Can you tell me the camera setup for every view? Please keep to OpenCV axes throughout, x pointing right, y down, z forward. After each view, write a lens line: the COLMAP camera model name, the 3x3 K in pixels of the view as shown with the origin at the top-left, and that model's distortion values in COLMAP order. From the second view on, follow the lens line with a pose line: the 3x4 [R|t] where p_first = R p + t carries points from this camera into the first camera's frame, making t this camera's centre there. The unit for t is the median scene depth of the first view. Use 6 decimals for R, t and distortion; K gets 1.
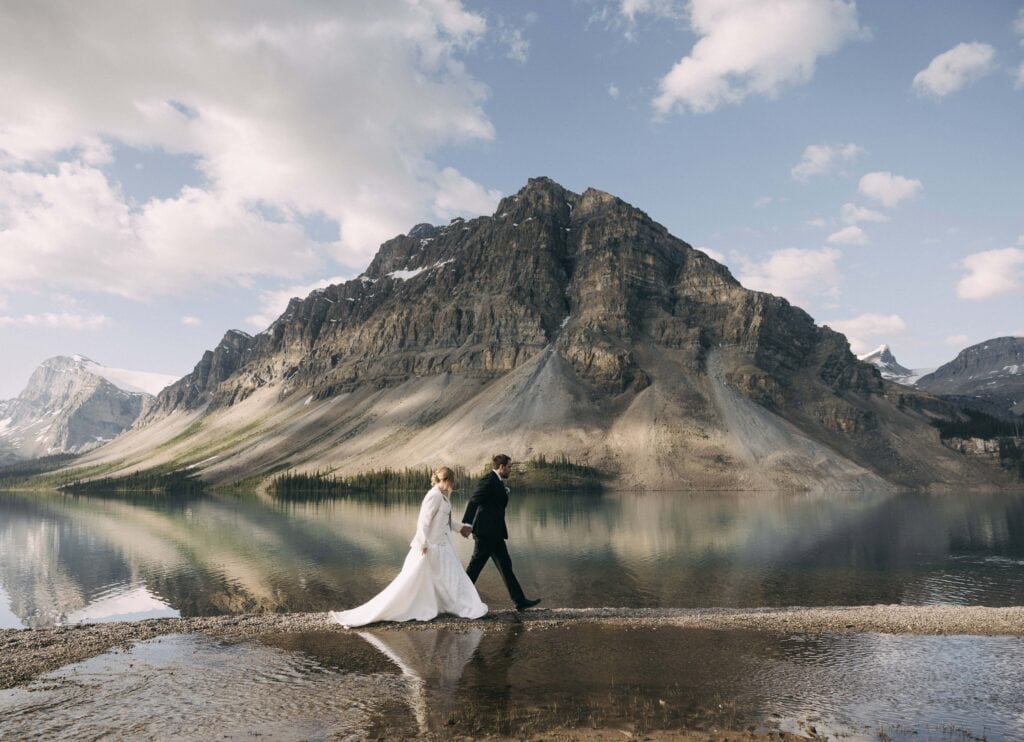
lens RADIAL K [[804.8, 0, 519.5], [0, 804.8, 370.4], [0, 0, 1]] dist [-0.001044, -0.009102]
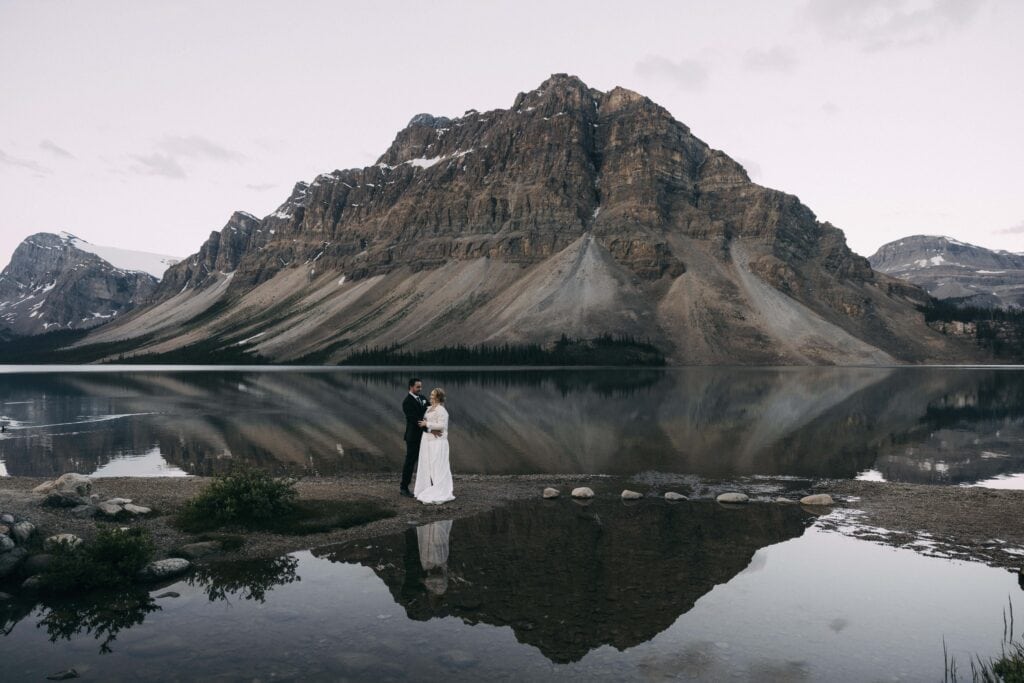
lens RADIAL K [[717.6, 0, 504.2], [0, 717.6, 344.8], [0, 0, 1]] dist [0.013088, -0.010449]
pose [[0.991016, 0.002932, 0.133714, -0.197687], [-0.019141, 0.992578, 0.120094, 0.003589], [-0.132369, -0.121575, 0.983716, 0.034661]]
